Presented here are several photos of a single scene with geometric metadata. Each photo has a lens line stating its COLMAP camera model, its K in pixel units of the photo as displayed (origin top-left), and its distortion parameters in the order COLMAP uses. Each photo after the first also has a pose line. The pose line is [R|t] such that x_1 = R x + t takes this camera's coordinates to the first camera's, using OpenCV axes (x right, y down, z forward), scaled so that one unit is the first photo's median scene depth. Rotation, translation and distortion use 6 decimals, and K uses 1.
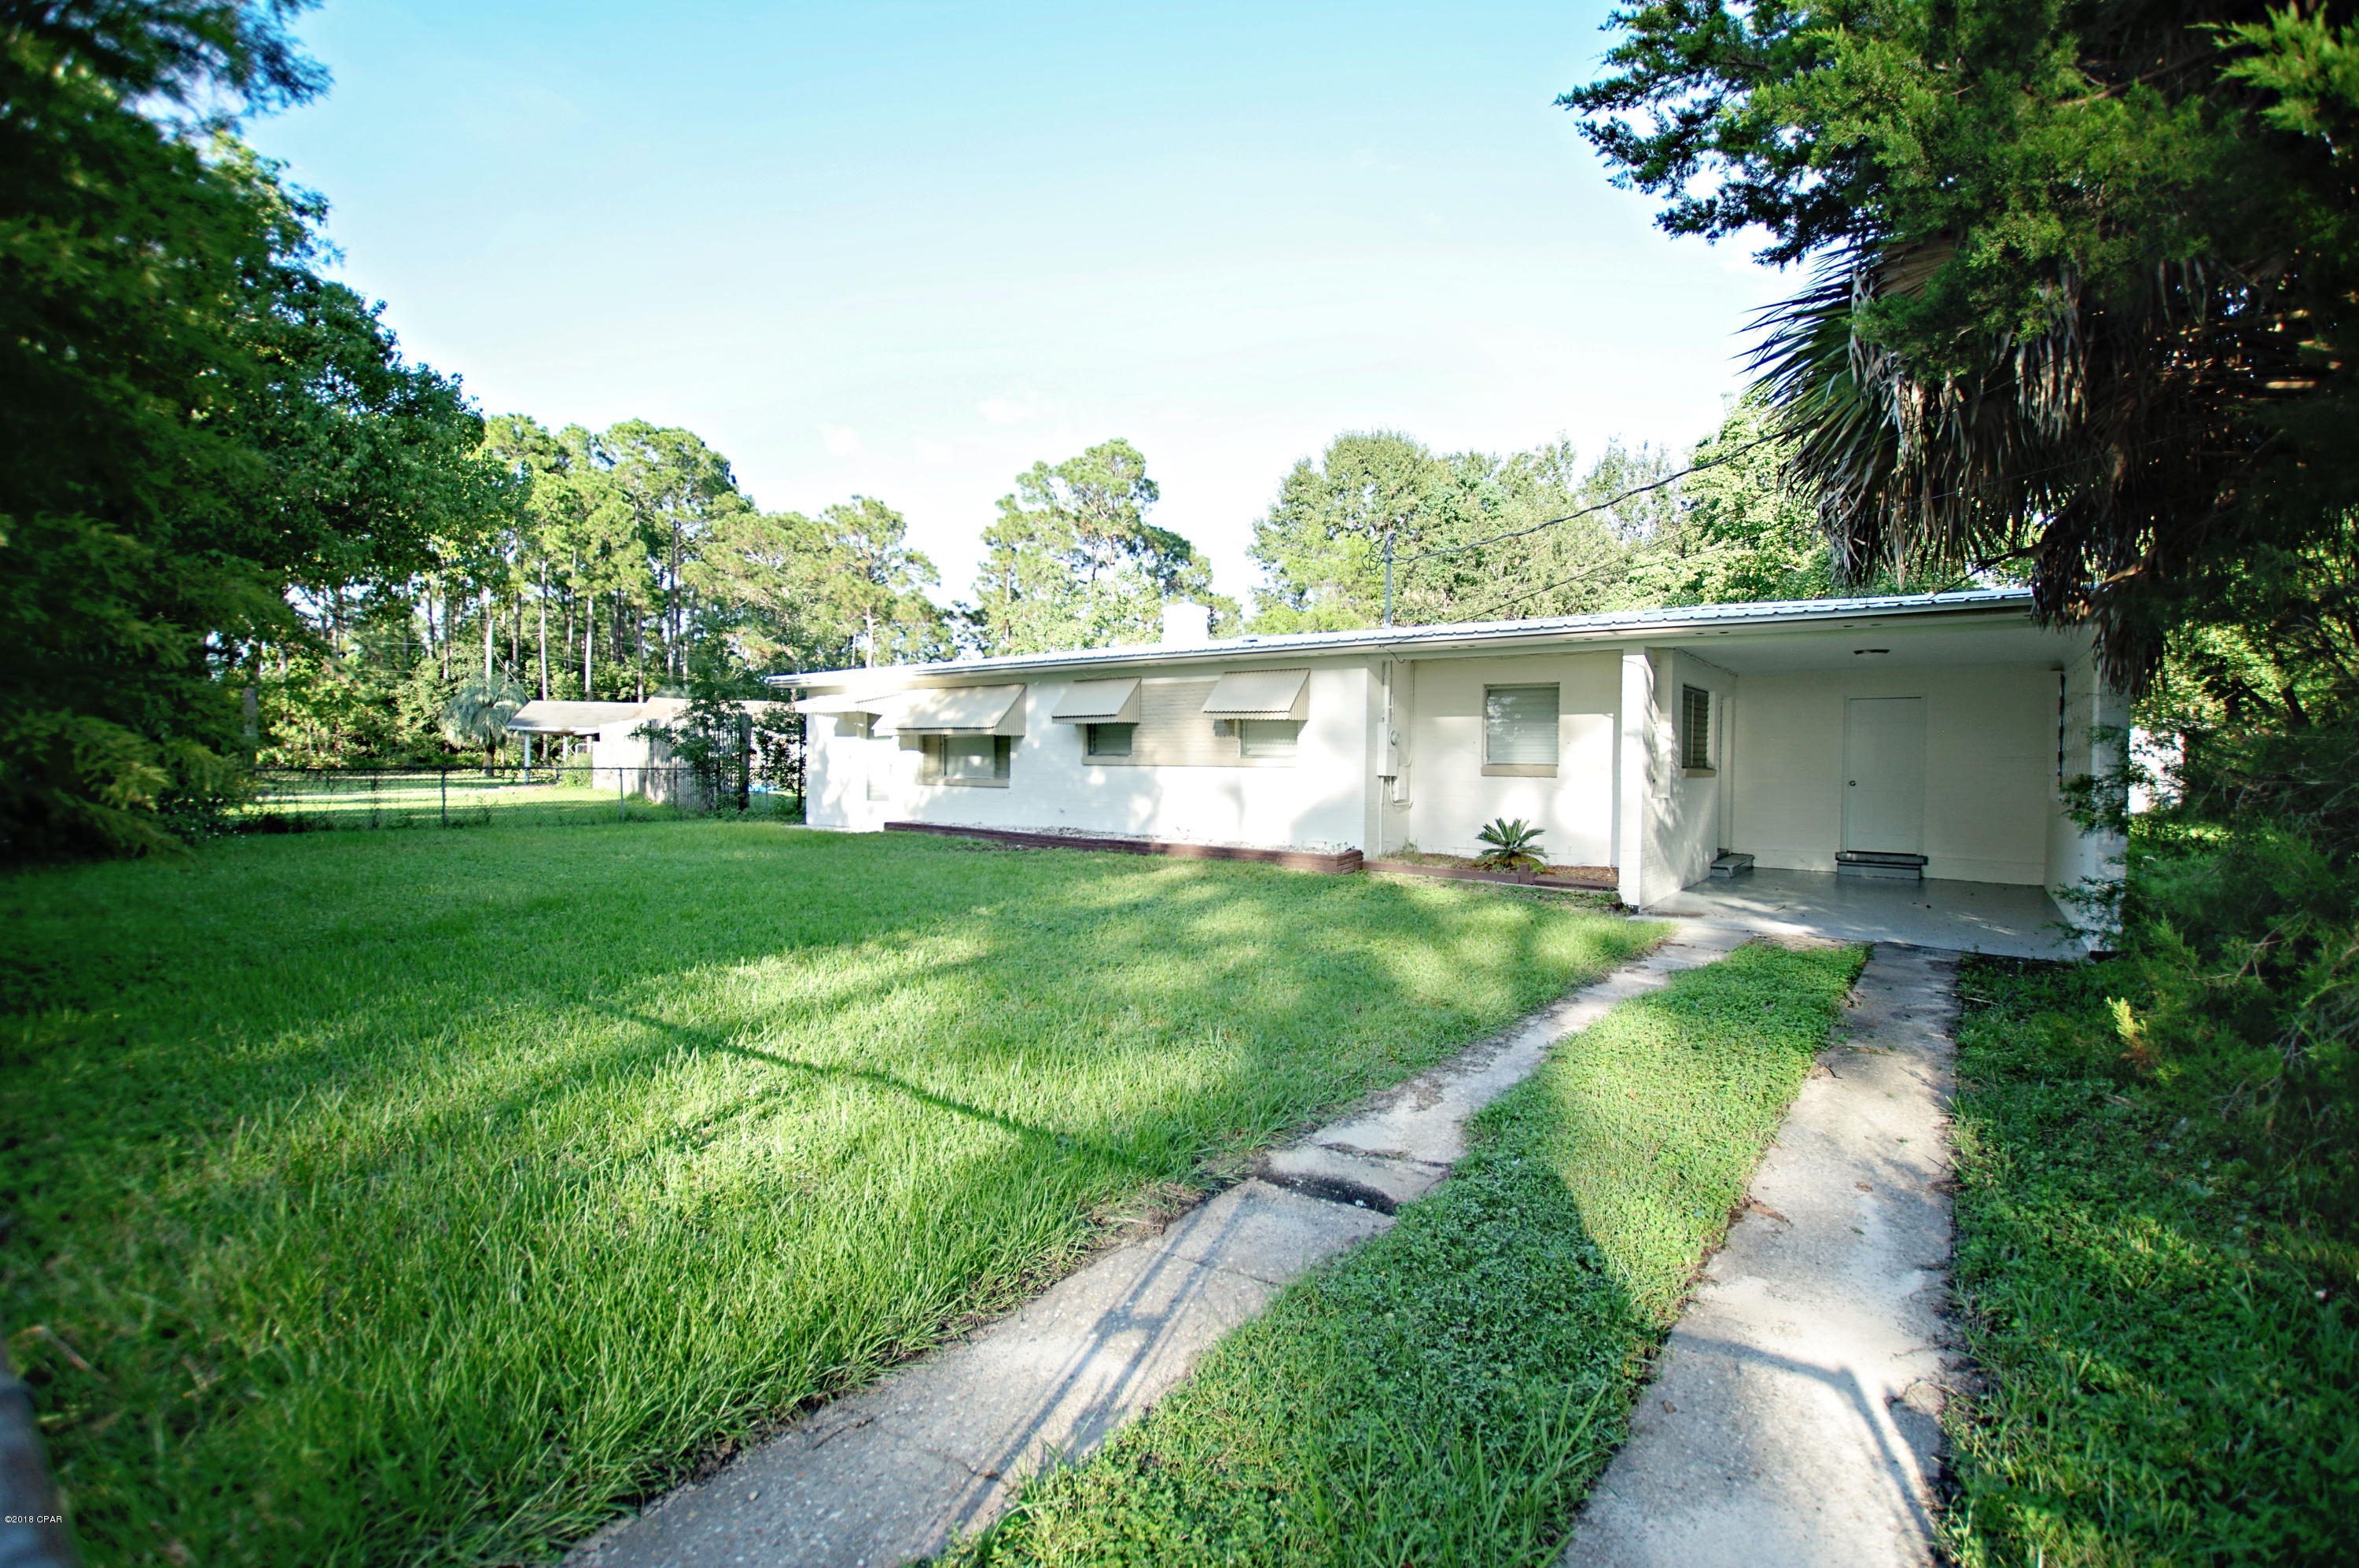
lens RADIAL K [[1037.5, 0, 1189.4], [0, 1037.5, 776.1], [0, 0, 1]] dist [-0.029473, 0.003951]
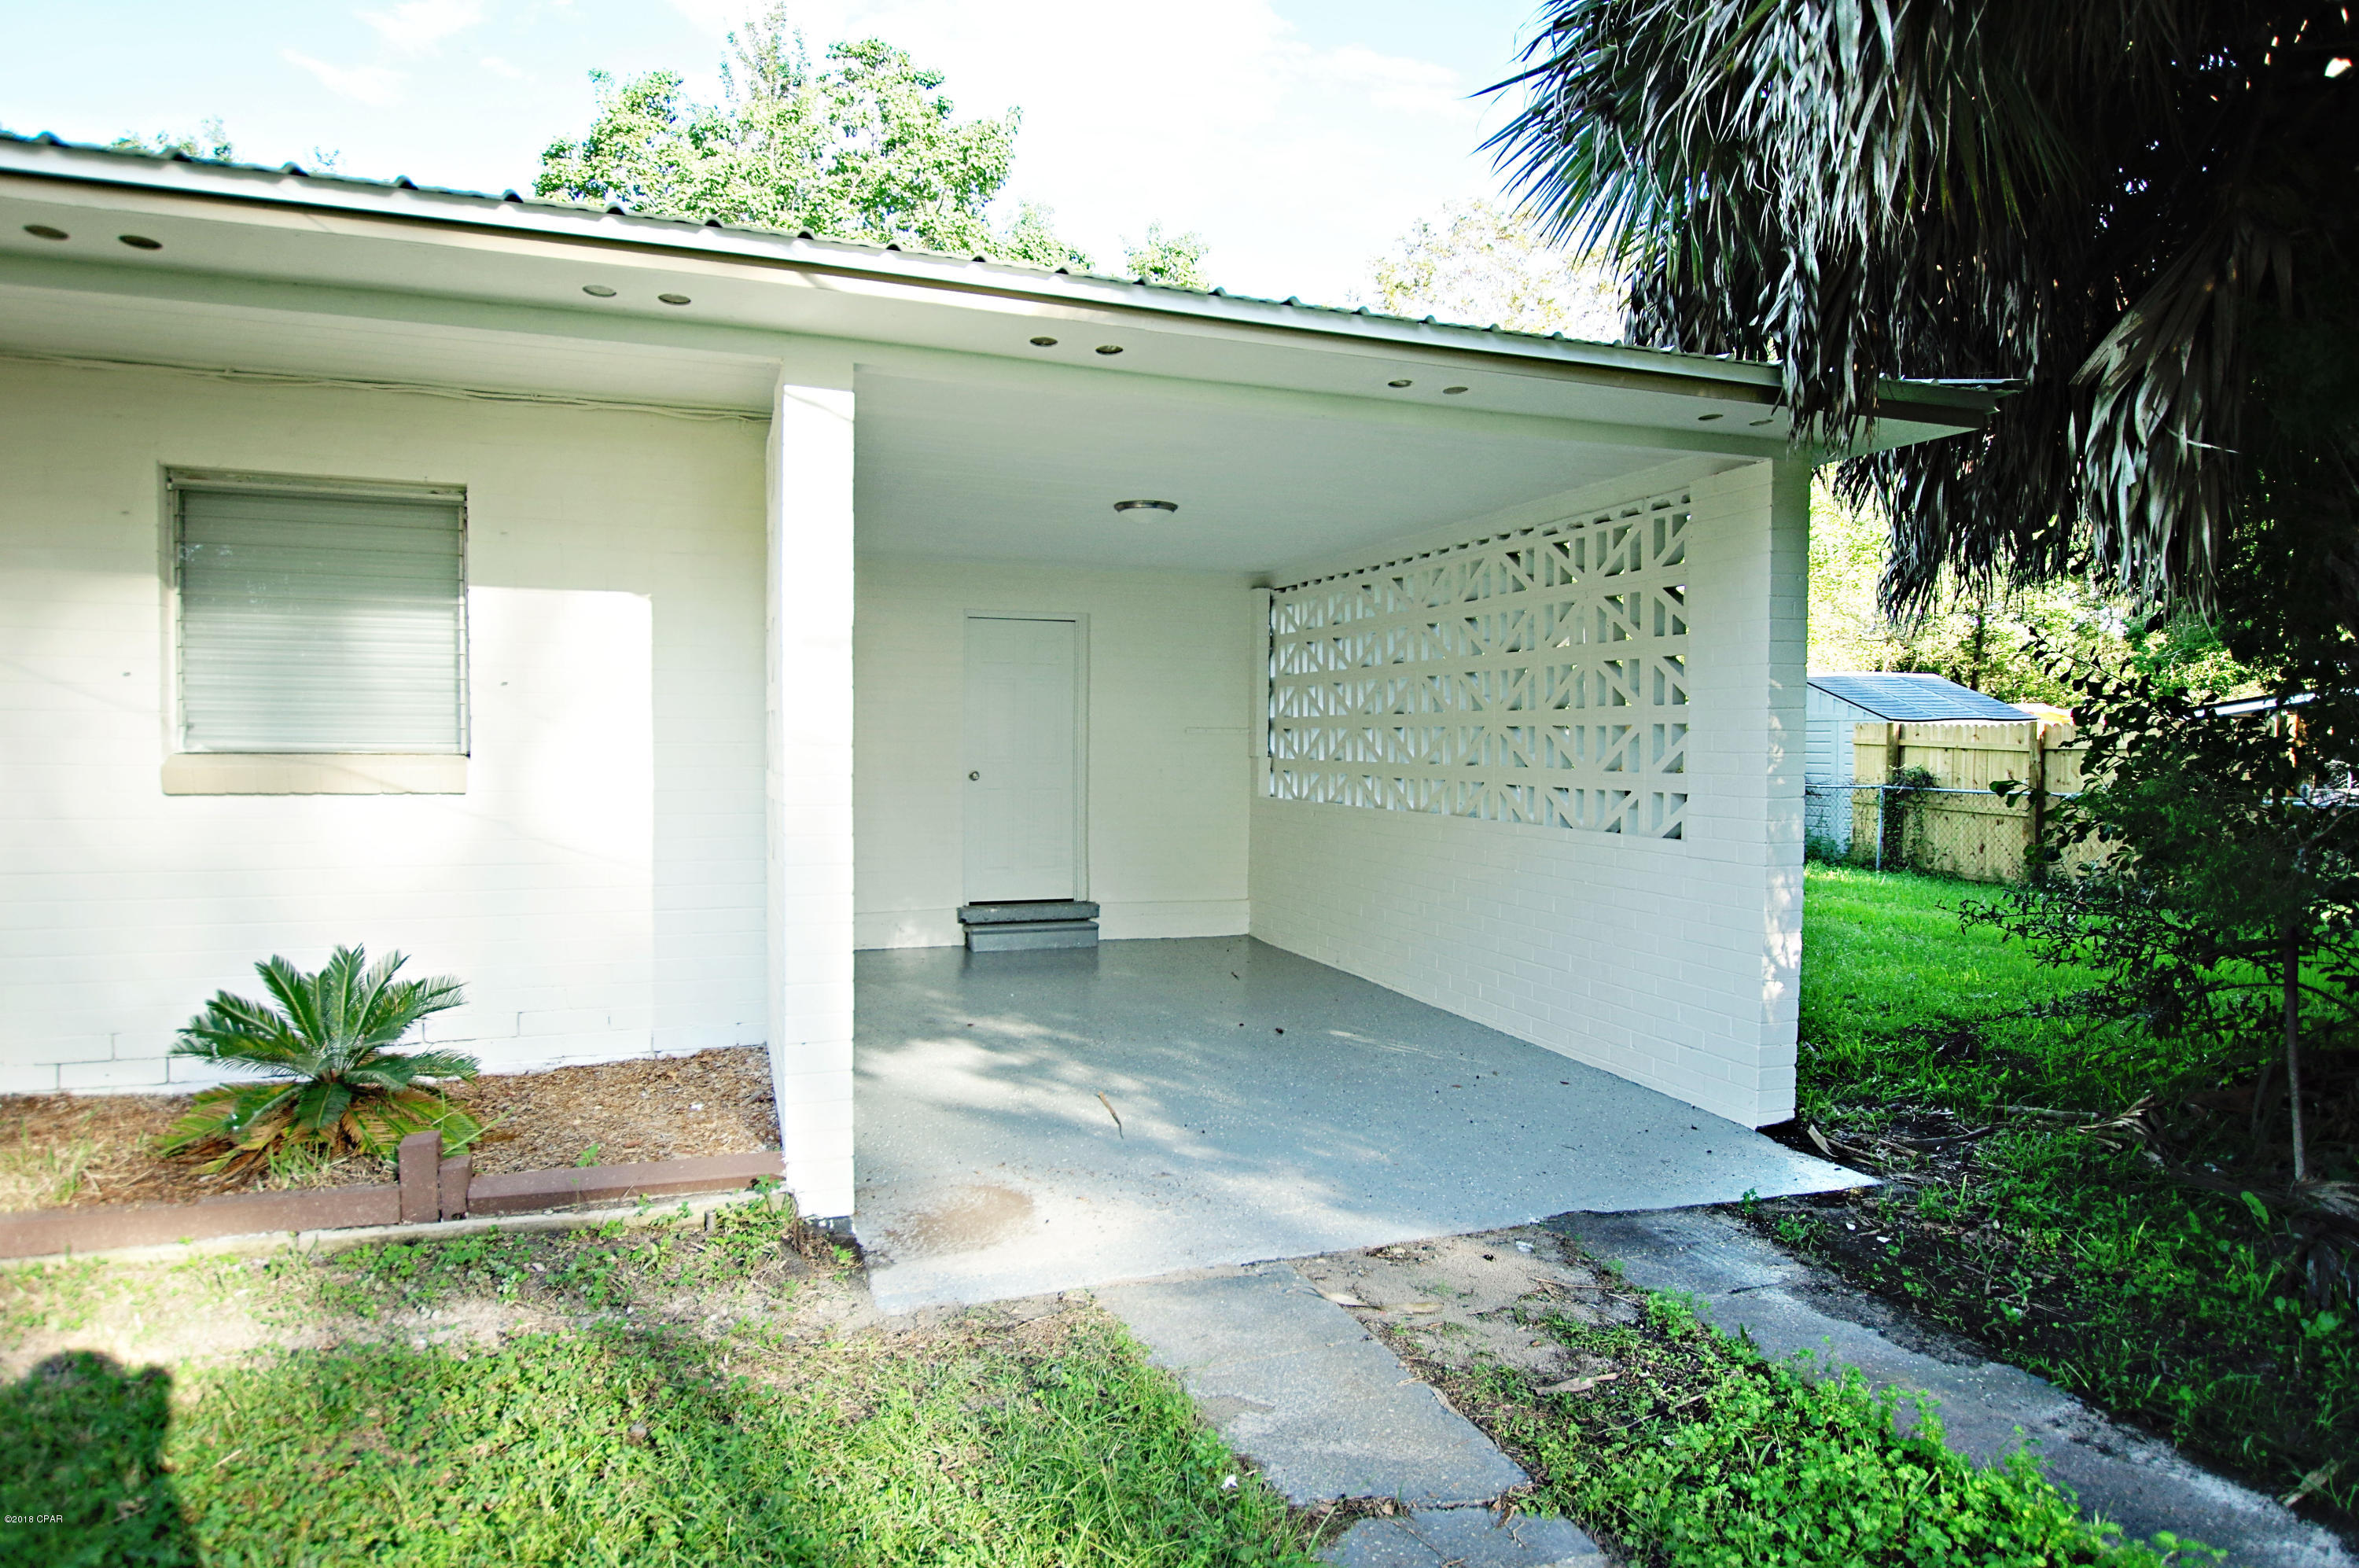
lens RADIAL K [[1332.0, 0, 1181.8], [0, 1332.0, 773.6], [0, 0, 1]] dist [-0.036163, 0.029604]
pose [[0.540849, -0.029667, 0.840596, 0.138080], [0.006861, 0.999500, 0.030861, -0.015565], [-0.841092, -0.010924, 0.540782, 0.606641]]
